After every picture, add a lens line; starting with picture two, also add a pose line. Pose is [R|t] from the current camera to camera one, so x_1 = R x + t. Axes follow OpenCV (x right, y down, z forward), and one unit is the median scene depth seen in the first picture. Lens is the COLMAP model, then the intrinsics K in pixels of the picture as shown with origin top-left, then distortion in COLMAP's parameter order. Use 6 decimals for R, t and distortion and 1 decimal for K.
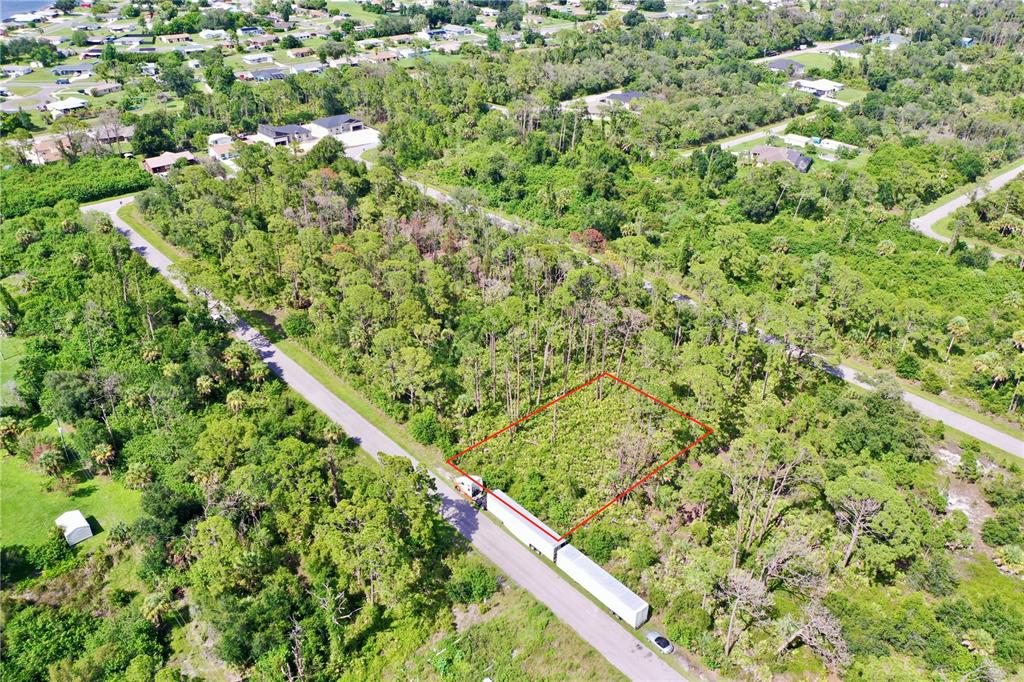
lens RADIAL K [[824.7, 0, 512.0], [0, 824.7, 341.0], [0, 0, 1]] dist [-0.011390, -0.002706]
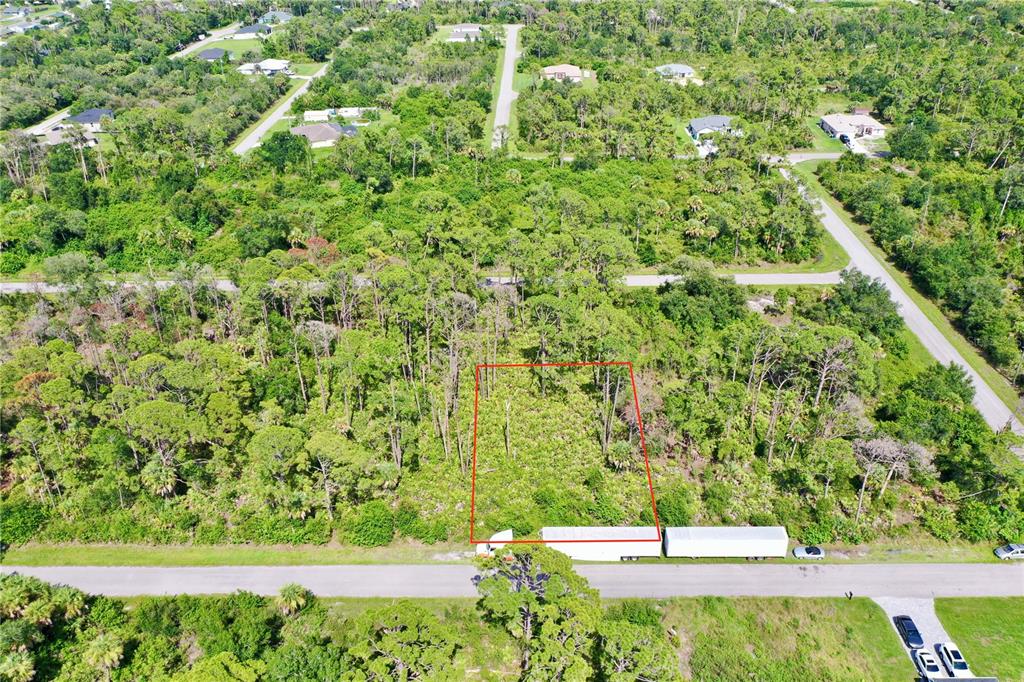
lens RADIAL K [[824.7, 0, 512.0], [0, 824.7, 341.0], [0, 0, 1]] dist [-0.011390, -0.002706]
pose [[0.667371, -0.384181, 0.637981, -0.242984], [0.389345, 0.910258, 0.140860, -0.056883], [-0.634843, 0.154389, 0.757059, 0.188206]]
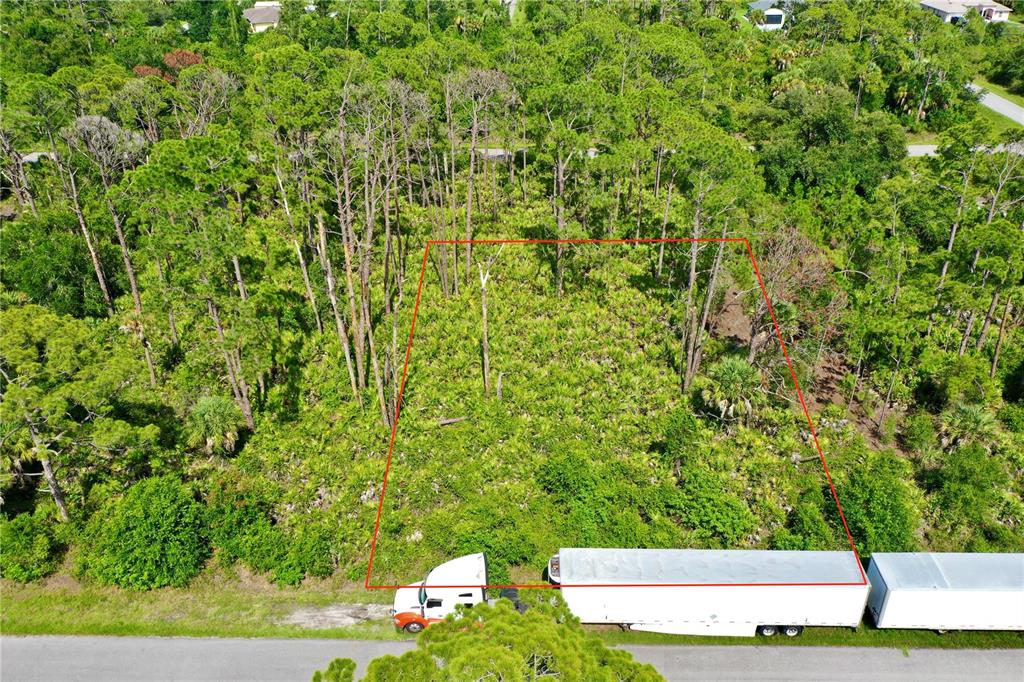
lens RADIAL K [[824.7, 0, 512.0], [0, 824.7, 341.0], [0, 0, 1]] dist [-0.011390, -0.002706]
pose [[0.678037, -0.376361, 0.631362, -0.101940], [0.380376, 0.914666, 0.136746, 0.026903], [-0.628951, 0.147436, 0.763336, 0.377049]]
